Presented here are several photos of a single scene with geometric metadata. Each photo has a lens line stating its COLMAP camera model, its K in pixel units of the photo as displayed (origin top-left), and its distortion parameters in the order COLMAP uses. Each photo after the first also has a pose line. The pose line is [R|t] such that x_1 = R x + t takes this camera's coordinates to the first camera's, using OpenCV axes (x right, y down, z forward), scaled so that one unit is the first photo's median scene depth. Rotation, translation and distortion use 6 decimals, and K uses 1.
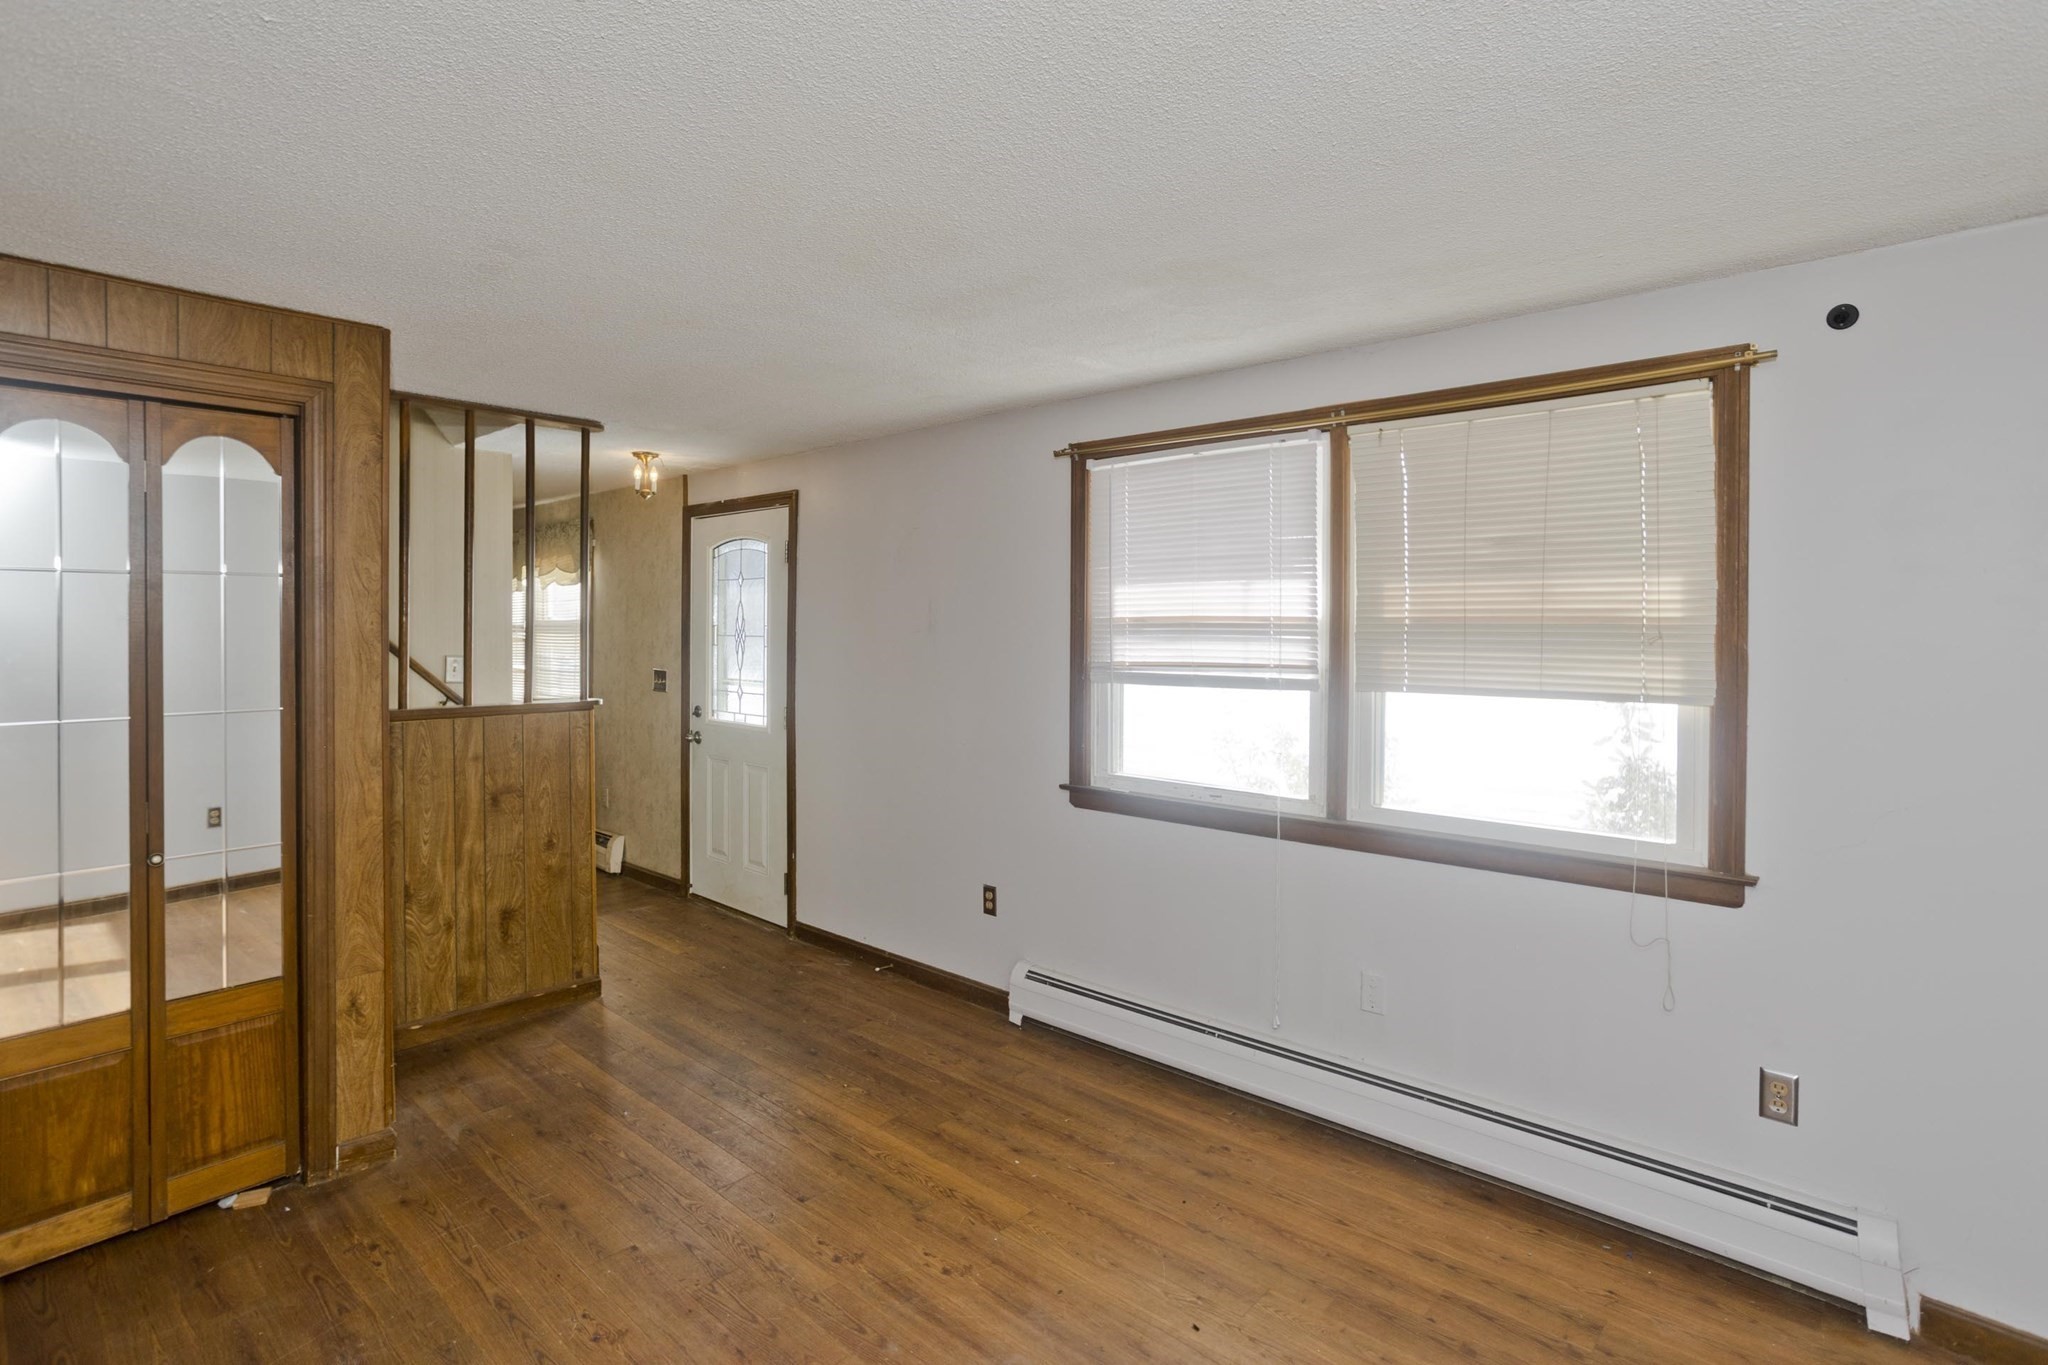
lens RADIAL K [[1012.1, 0, 1032.6], [0, 1012.1, 624.8], [0, 0, 1]] dist [-0.040578, 0.021768]
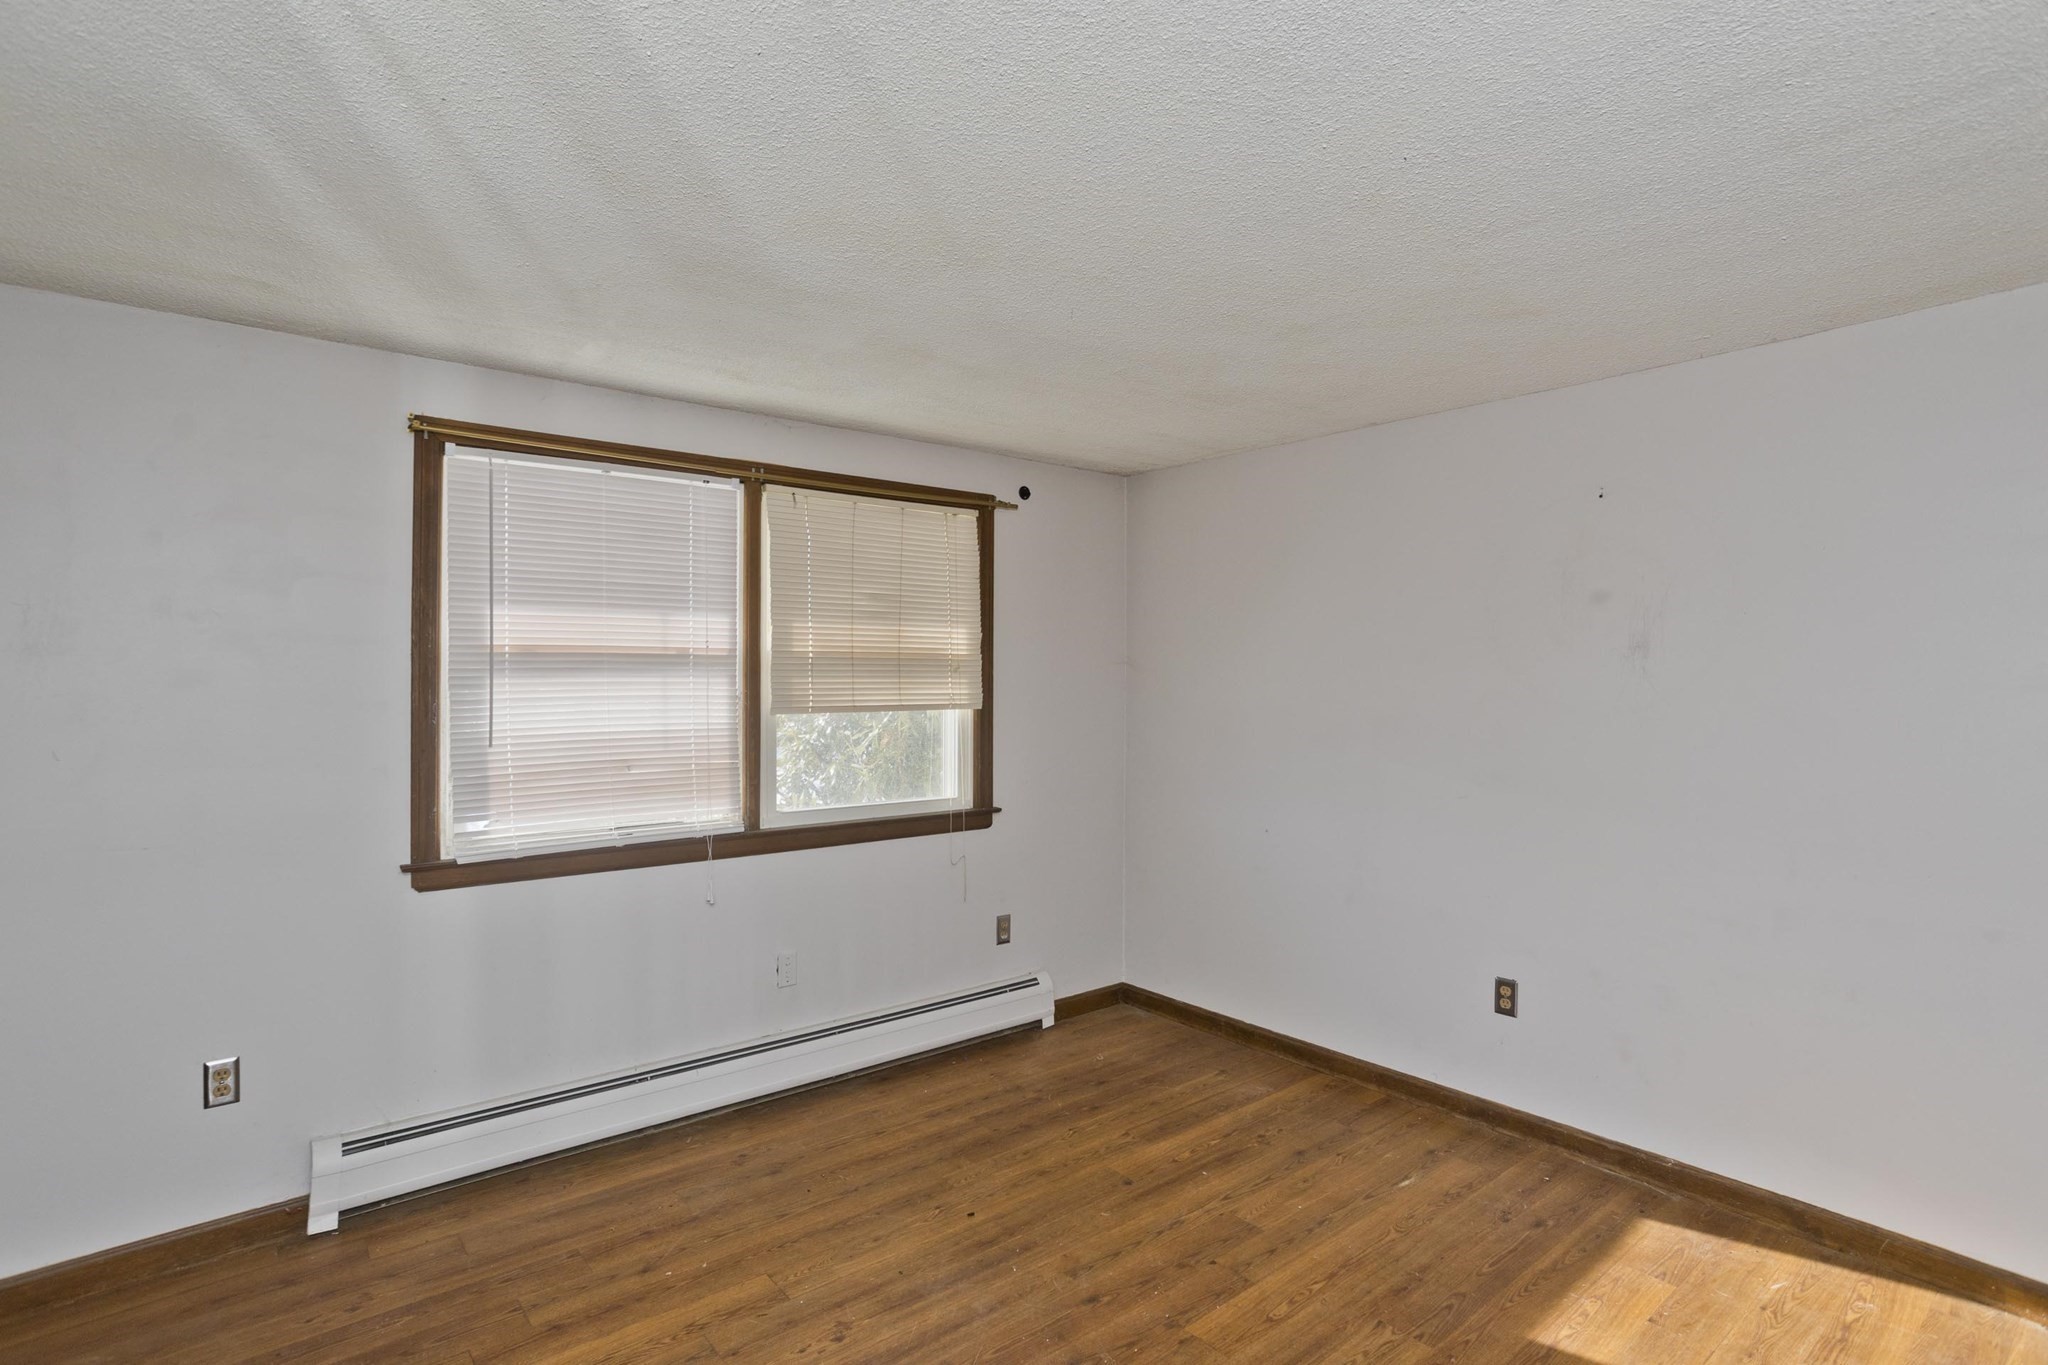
lens RADIAL K [[1001.1, 0, 1026.0], [0, 1001.1, 661.0], [0, 0, 1]] dist [-0.045648, 0.029065]
pose [[0.158928, 0.008427, 0.987254, -0.760673], [-0.003554, 0.999962, -0.007963, 0.012745], [-0.987284, -0.002243, 0.158952, 0.527446]]
